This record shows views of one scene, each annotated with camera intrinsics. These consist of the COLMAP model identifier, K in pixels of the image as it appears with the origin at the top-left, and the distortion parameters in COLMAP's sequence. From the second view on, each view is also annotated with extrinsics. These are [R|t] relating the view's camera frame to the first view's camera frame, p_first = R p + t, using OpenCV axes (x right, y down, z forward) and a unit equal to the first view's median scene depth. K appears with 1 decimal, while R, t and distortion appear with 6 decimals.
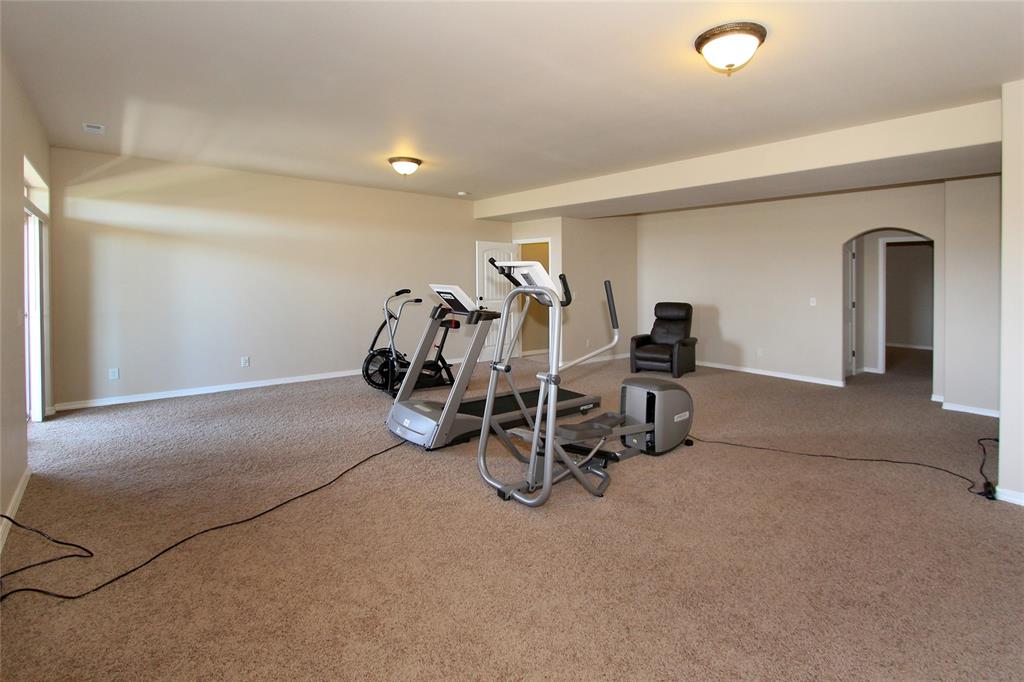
lens RADIAL K [[491.0, 0, 512.0], [0, 491.0, 341.0], [0, 0, 1]] dist [-0.059419, -0.000083]
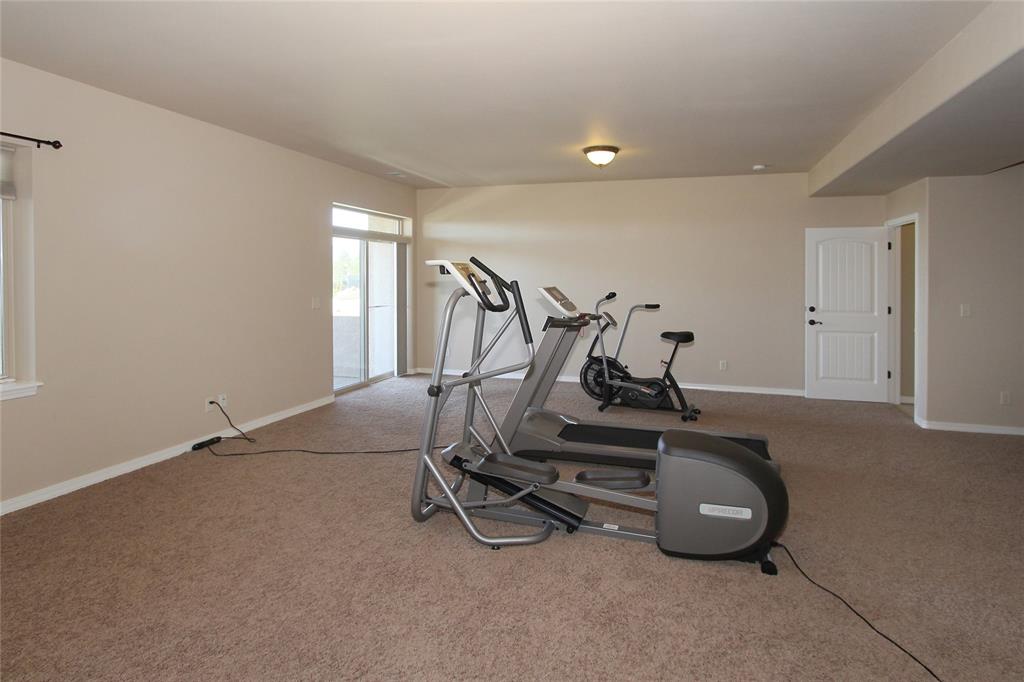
lens RADIAL K [[552.3, 0, 512.0], [0, 552.3, 341.0], [0, 0, 1]] dist [-0.003815, -0.000272]
pose [[0.537586, 0.083228, -0.839091, 0.523023], [-0.101982, 0.994229, 0.033279, -0.030986], [0.837019, 0.067682, 0.542972, 0.286206]]
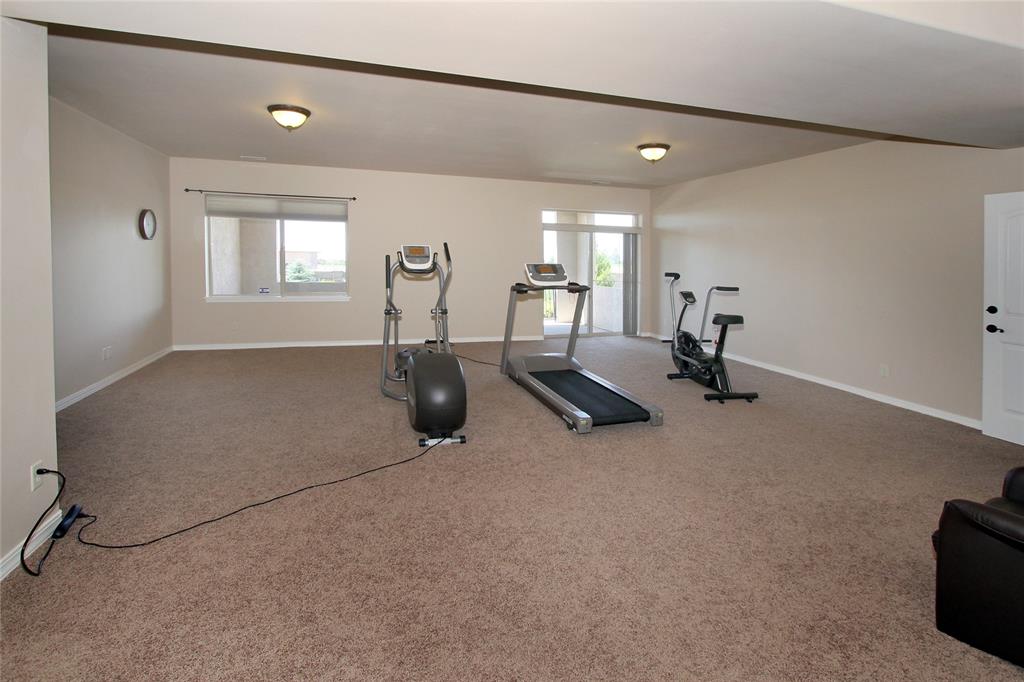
lens RADIAL K [[465.3, 0, 512.0], [0, 465.3, 341.0], [0, 0, 1]] dist [0.000806, 0.000124]
pose [[-0.322844, 0.142418, -0.935676, 0.774083], [-0.150358, 0.968341, 0.199269, -0.105703], [0.934433, 0.205019, -0.291209, 0.944526]]
